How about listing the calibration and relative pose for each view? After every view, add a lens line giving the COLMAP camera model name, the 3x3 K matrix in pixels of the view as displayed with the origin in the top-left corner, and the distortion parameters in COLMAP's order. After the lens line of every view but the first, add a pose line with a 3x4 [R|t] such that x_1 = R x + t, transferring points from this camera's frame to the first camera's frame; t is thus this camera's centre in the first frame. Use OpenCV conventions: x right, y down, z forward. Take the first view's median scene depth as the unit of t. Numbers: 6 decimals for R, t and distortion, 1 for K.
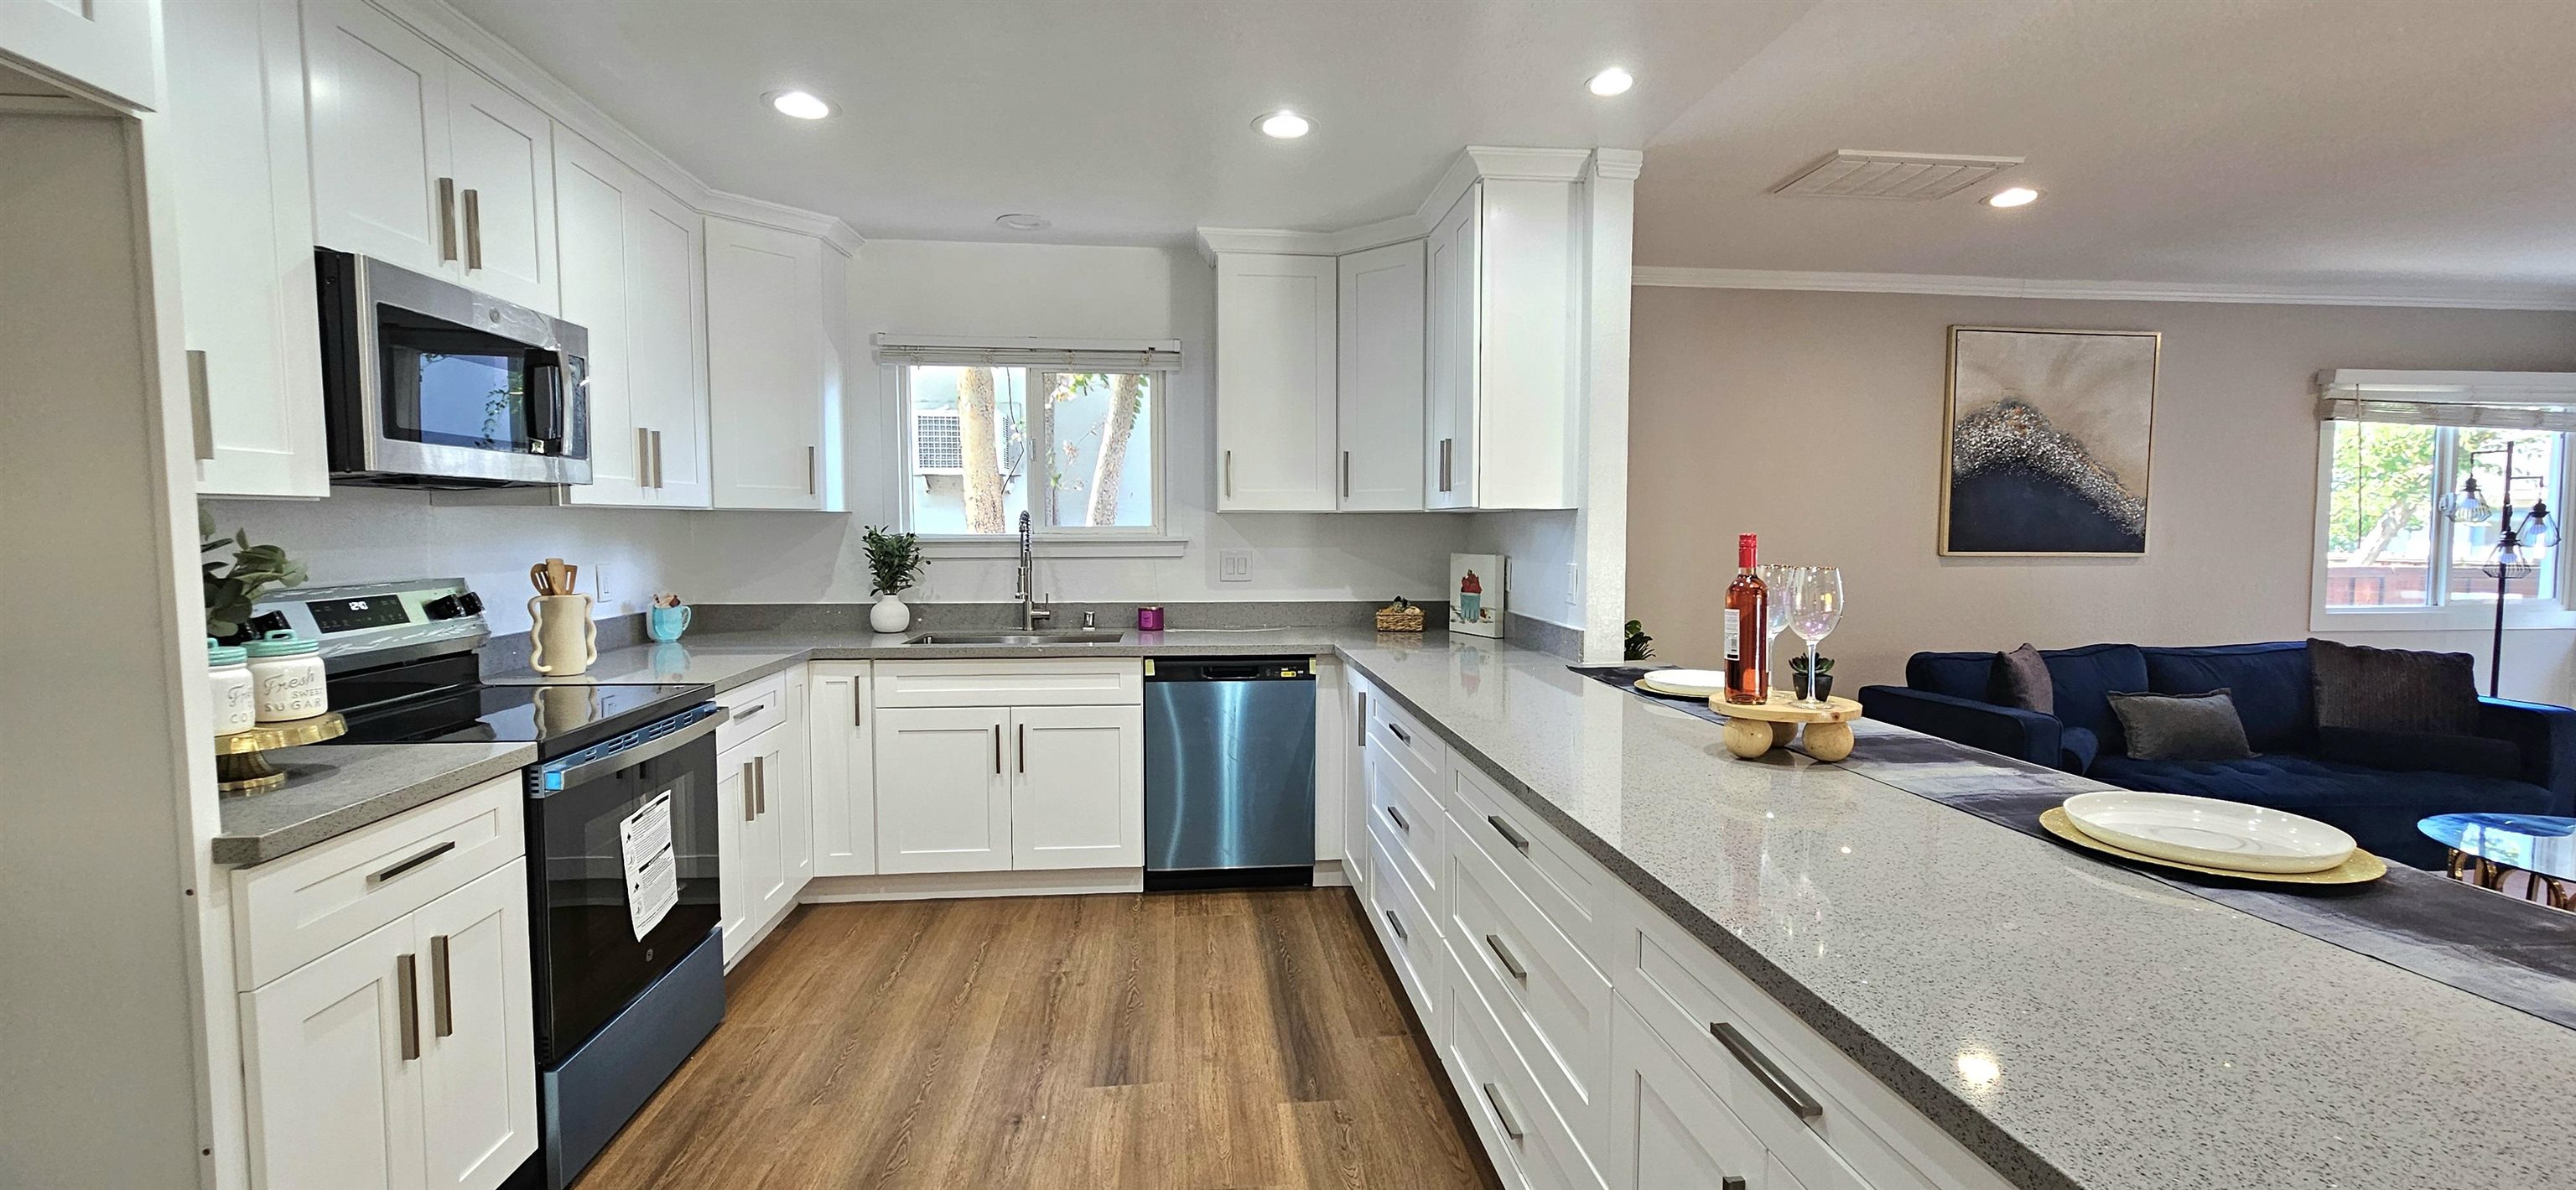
lens RADIAL K [[1059.5, 0, 1298.2], [0, 1059.5, 603.0], [0, 0, 1]] dist [-0.000668, 0.000516]
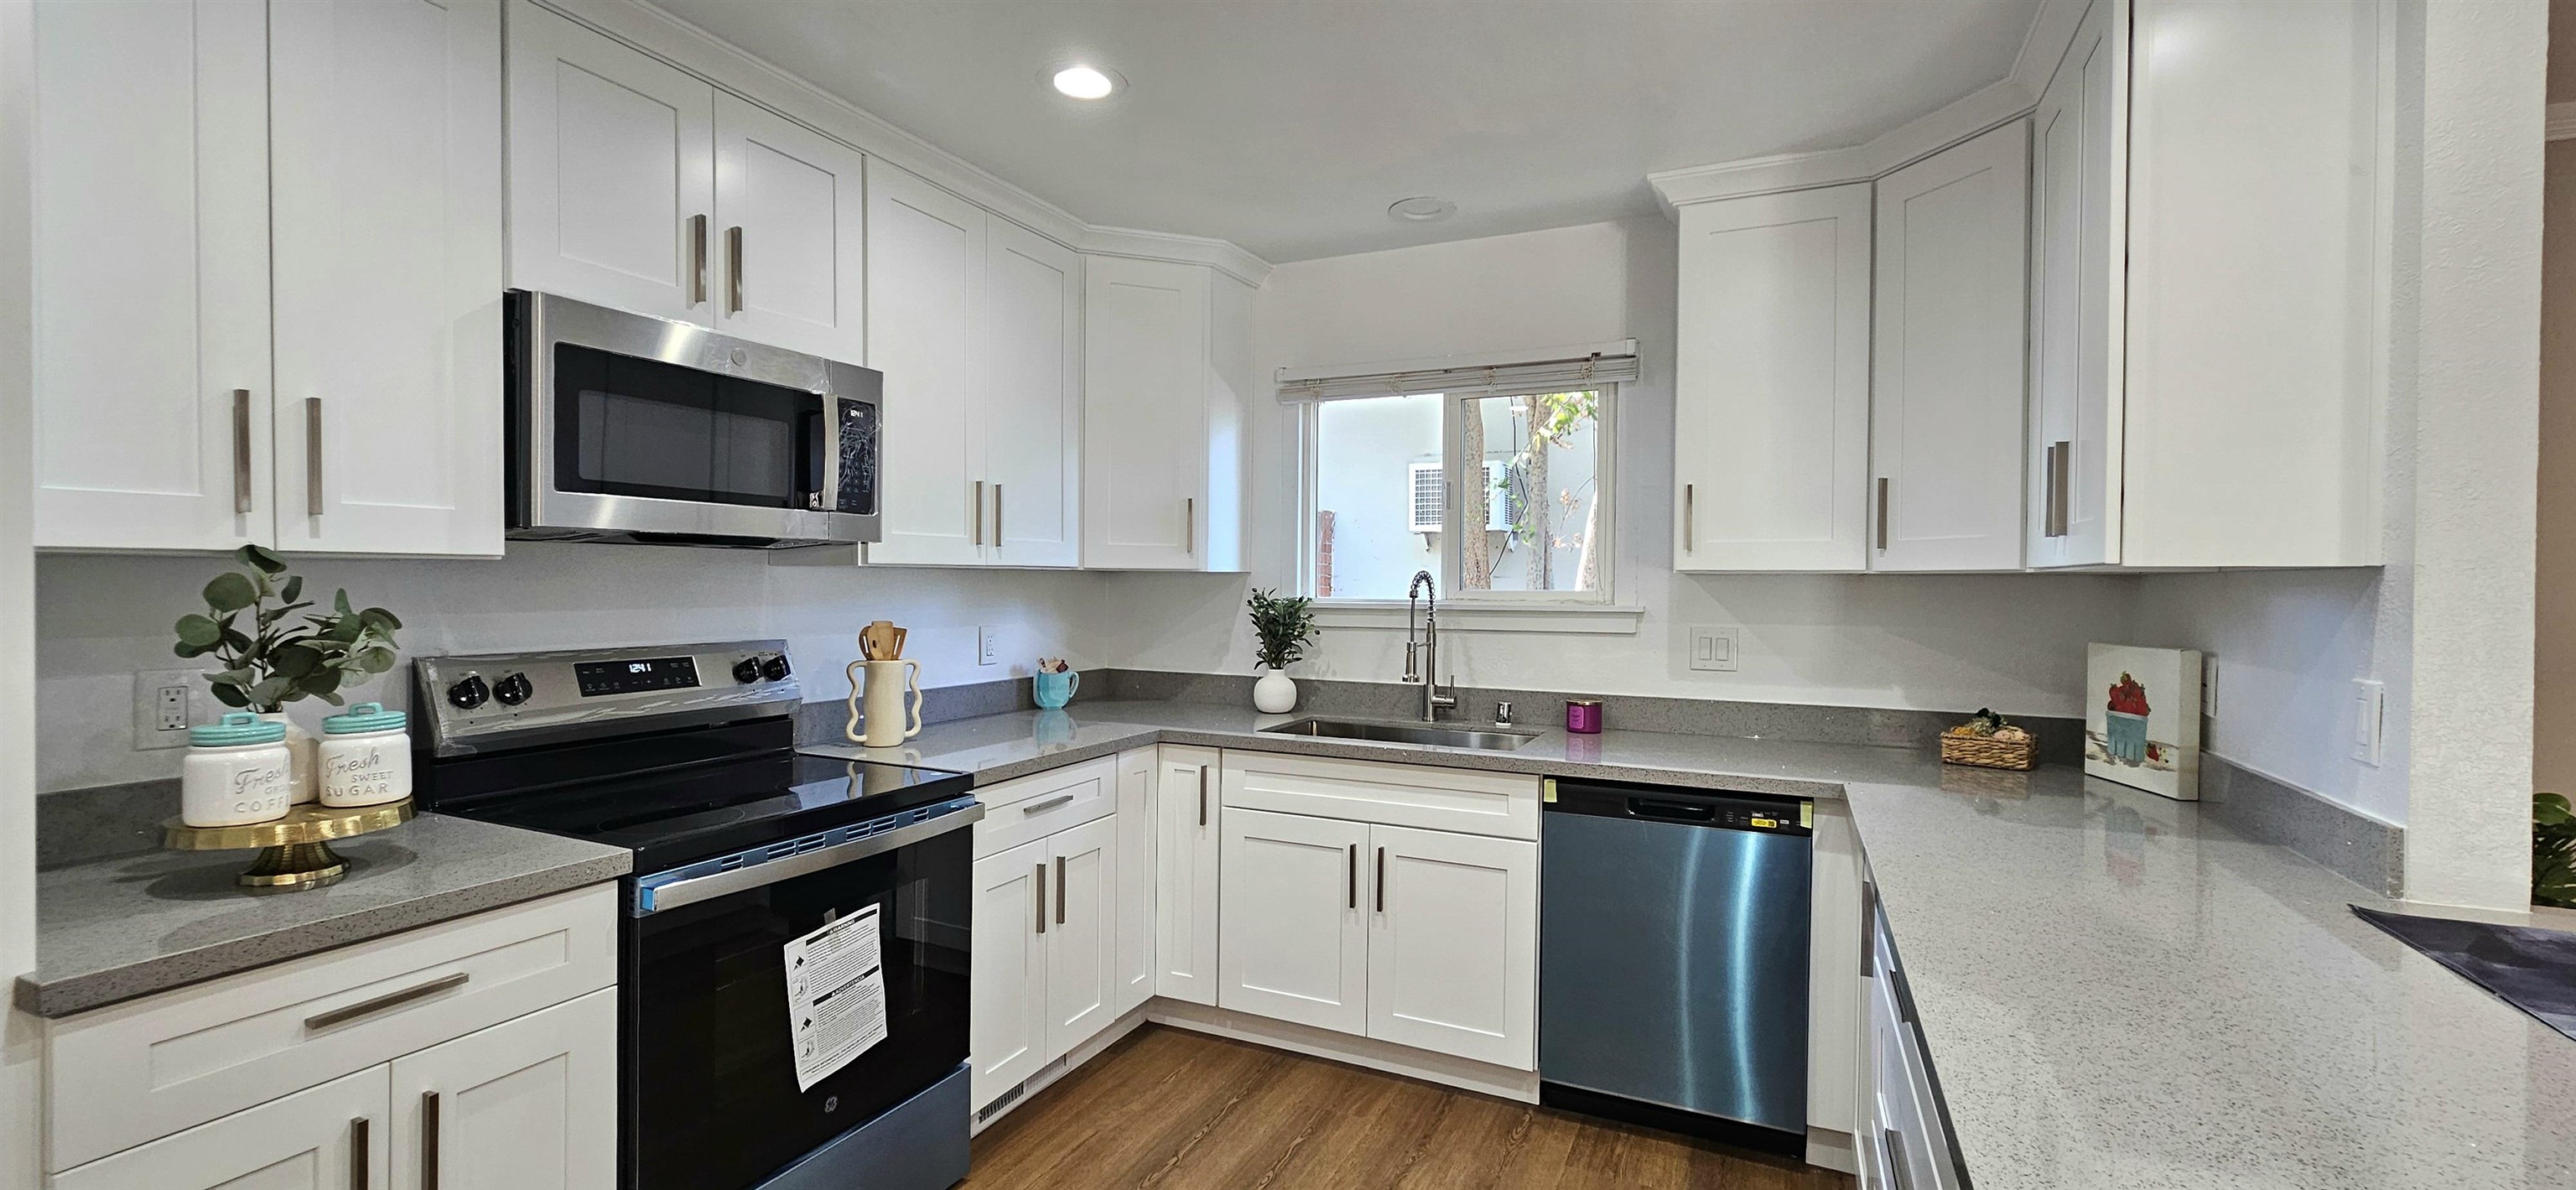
lens RADIAL K [[1059.5, 0, 1298.2], [0, 1059.5, 603.0], [0, 0, 1]] dist [-0.000668, 0.000516]
pose [[0.855540, 0.014884, -0.517522, 0.081540], [-0.044648, 0.997984, -0.045107, -0.025135], [0.515807, 0.061697, 0.854480, 0.301350]]
